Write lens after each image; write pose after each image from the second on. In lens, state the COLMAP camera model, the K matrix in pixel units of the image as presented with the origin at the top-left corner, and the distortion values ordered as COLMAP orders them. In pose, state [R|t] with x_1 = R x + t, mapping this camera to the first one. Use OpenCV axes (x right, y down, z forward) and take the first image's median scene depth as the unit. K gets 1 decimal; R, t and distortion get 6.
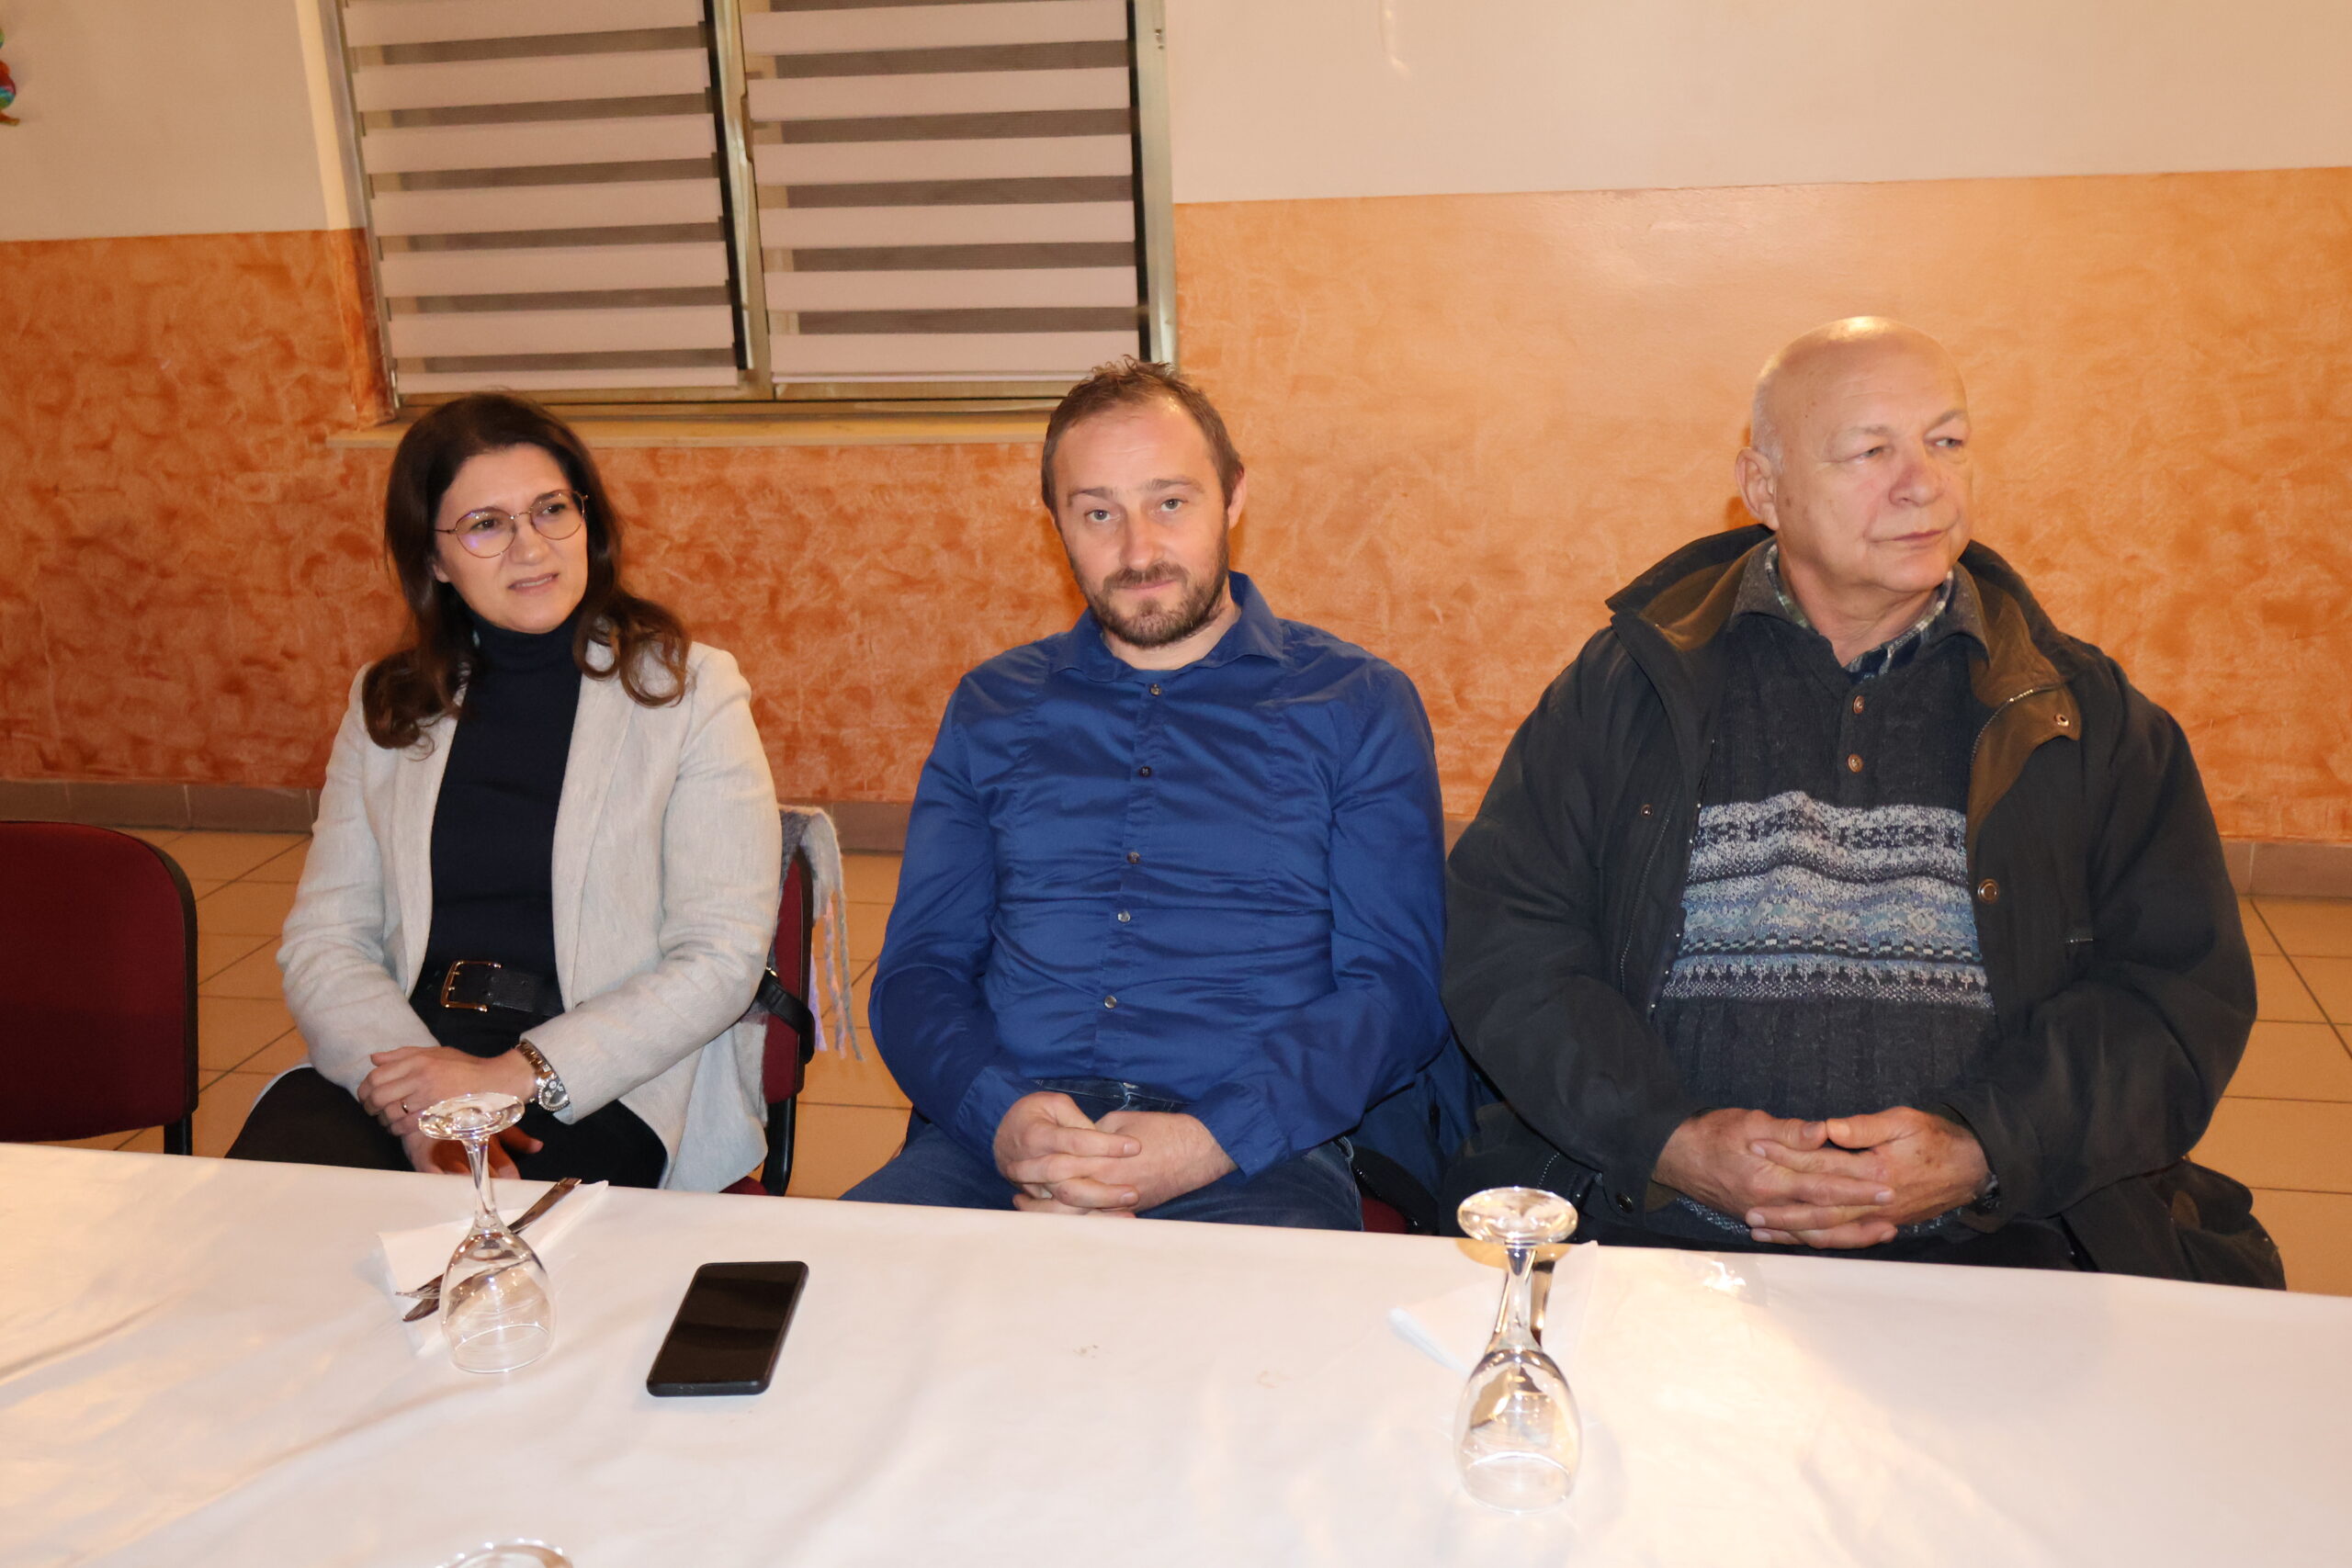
lens RADIAL K [[2409.0, 0, 1176.0], [0, 2409.0, 784.0], [0, 0, 1]] dist [0.000167, -0.003396]
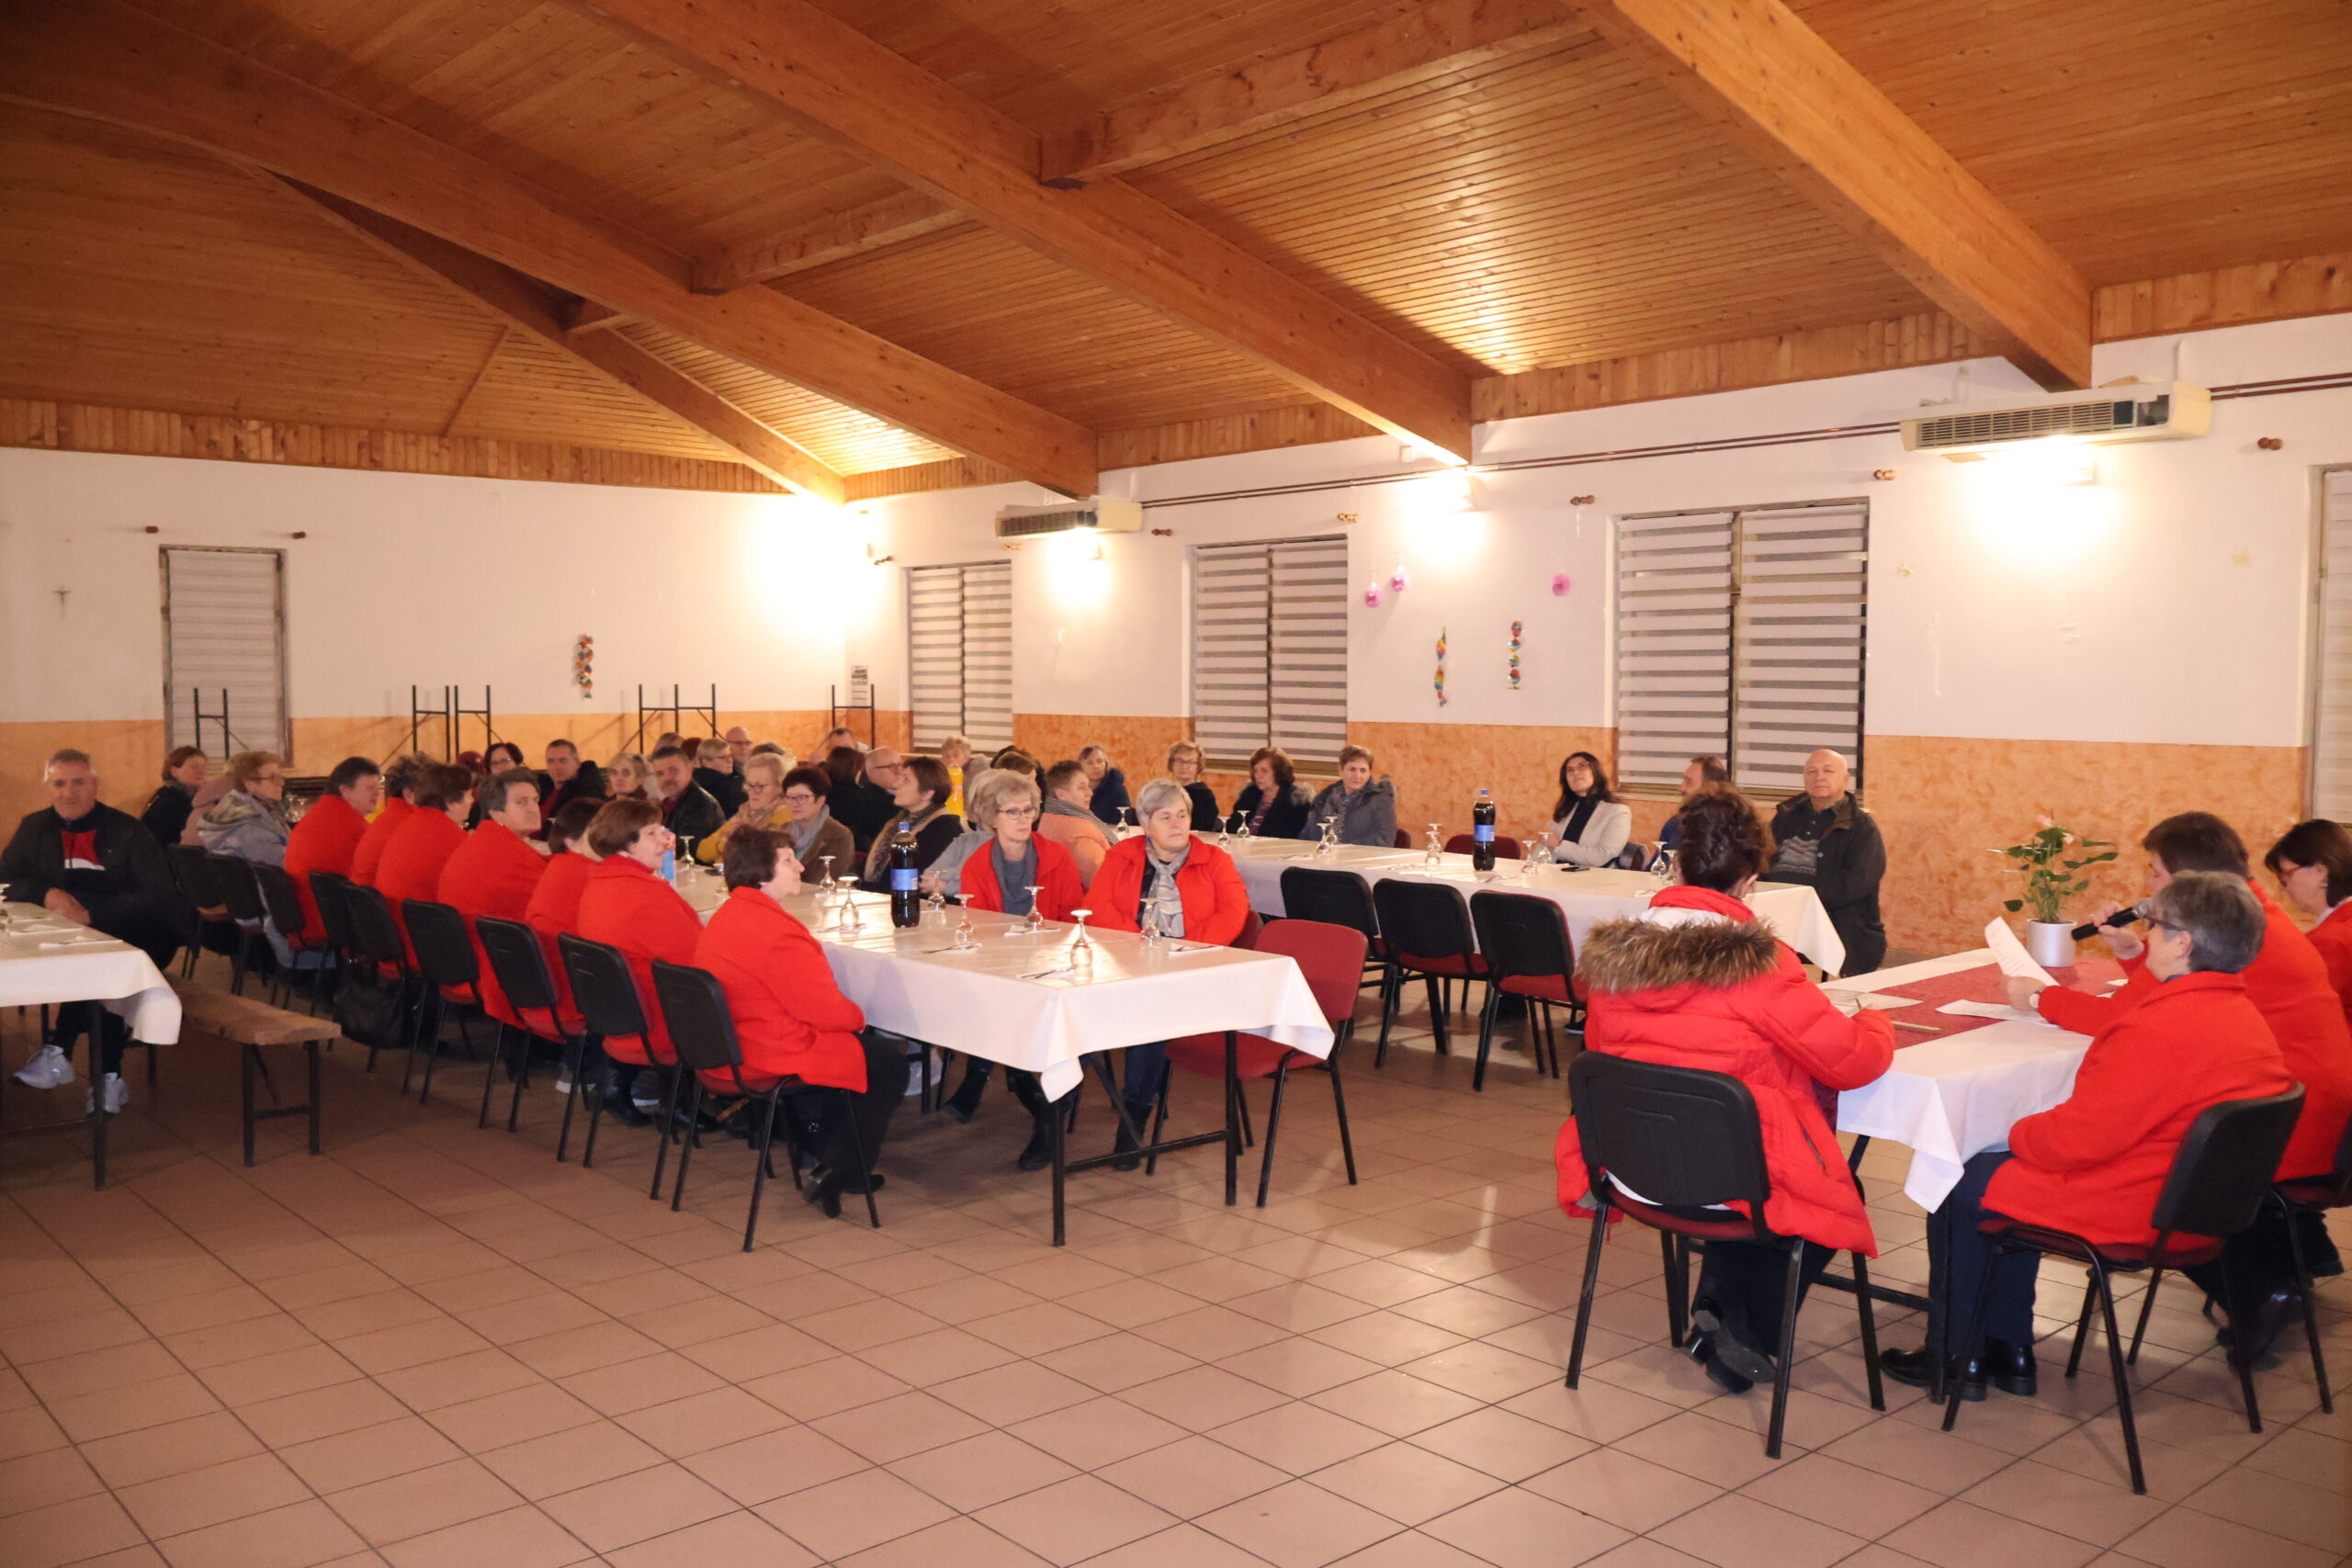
lens RADIAL K [[1938.1, 0, 1176.0], [0, 1938.1, 784.0], [0, 0, 1]] dist [0.006954, 0.000991]
pose [[0.809883, 0.079635, -0.581161, 0.693443], [-0.203806, 0.967221, -0.151481, 0.348824], [0.550048, 0.241126, 0.799566, -1.348143]]
